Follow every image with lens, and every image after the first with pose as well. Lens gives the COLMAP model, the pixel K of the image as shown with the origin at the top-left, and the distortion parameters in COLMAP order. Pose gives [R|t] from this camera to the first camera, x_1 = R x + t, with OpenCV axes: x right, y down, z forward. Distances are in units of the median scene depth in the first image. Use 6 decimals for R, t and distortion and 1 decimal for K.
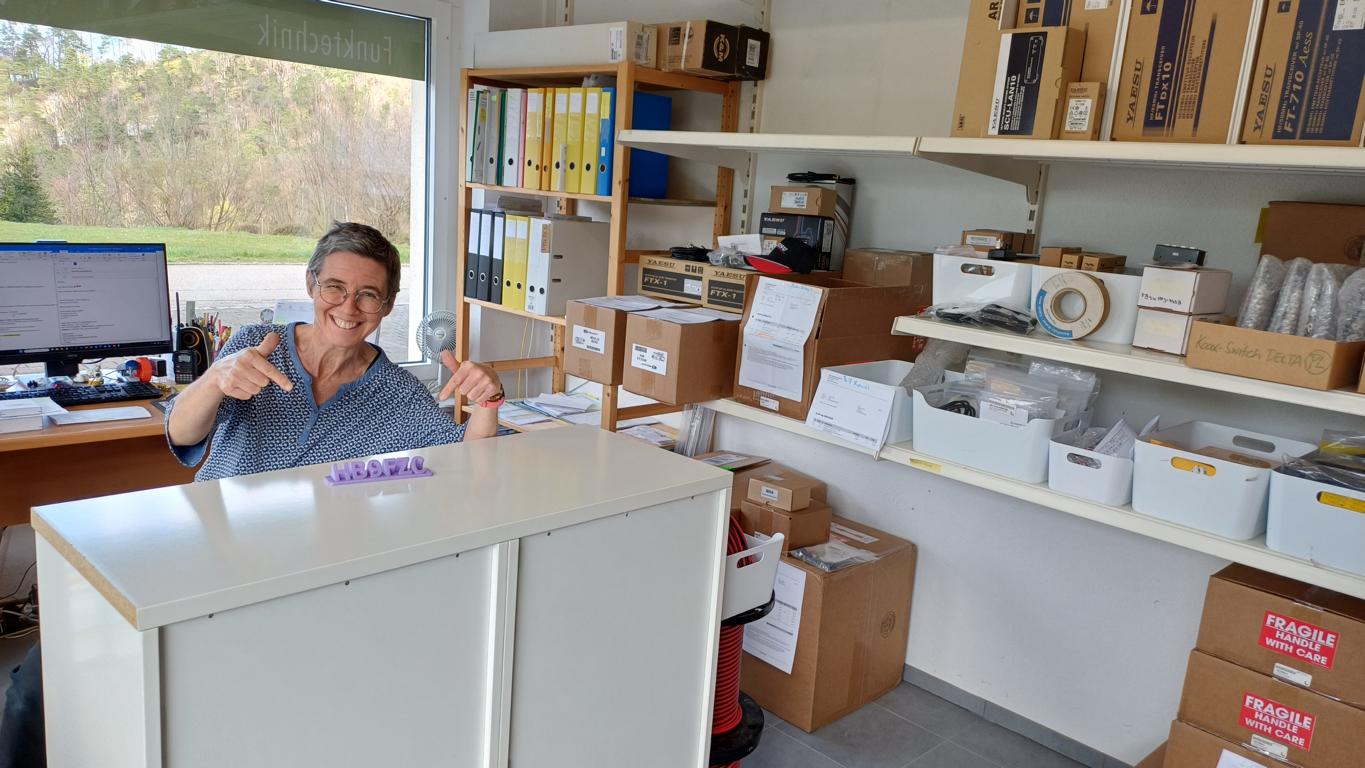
lens RADIAL K [[997.4, 0, 677.0], [0, 997.4, 387.4], [0, 0, 1]] dist [0.008236, 0.004735]
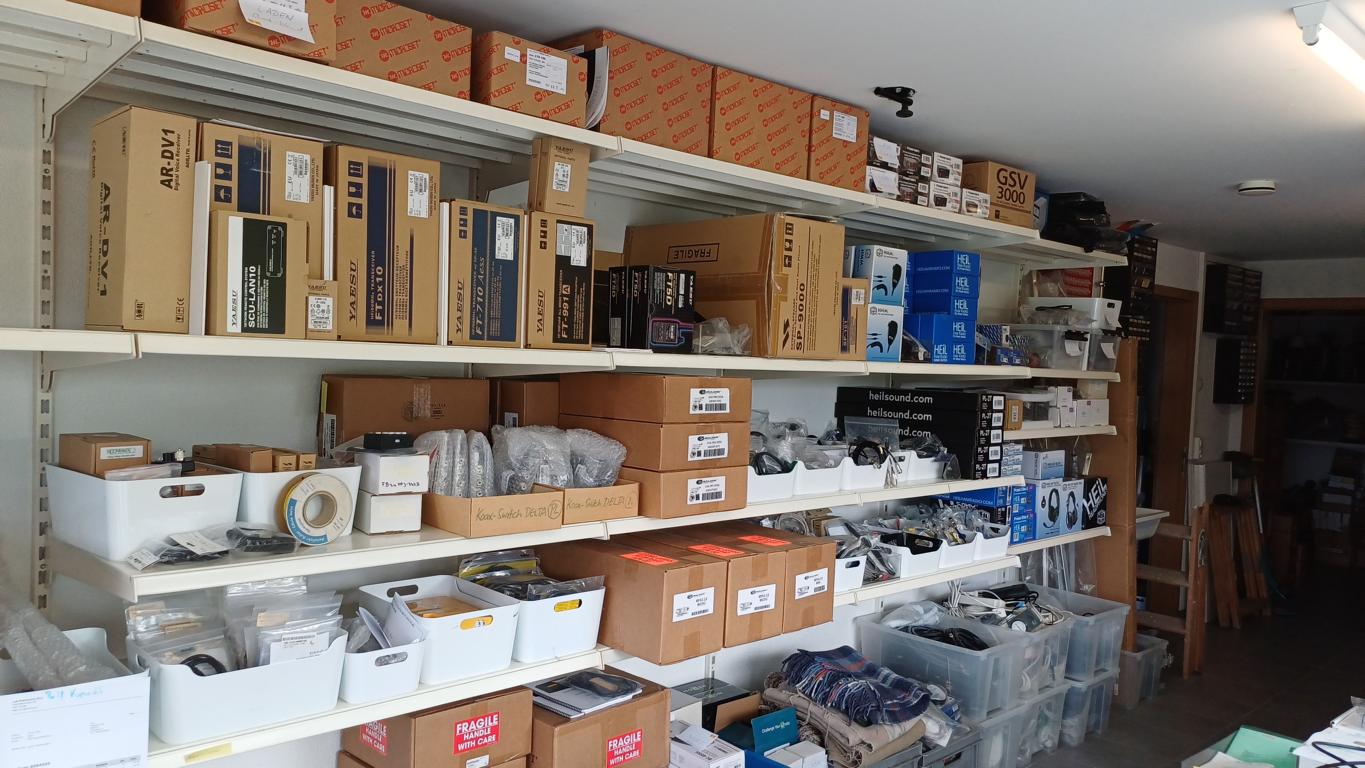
lens RADIAL K [[997.4, 0, 677.0], [0, 997.4, 387.4], [0, 0, 1]] dist [0.008236, 0.004735]
pose [[0.014297, -0.104100, 0.994464, -0.542262], [0.166350, 0.980953, 0.100294, -0.242207], [-0.985963, 0.163995, 0.031342, 0.648454]]
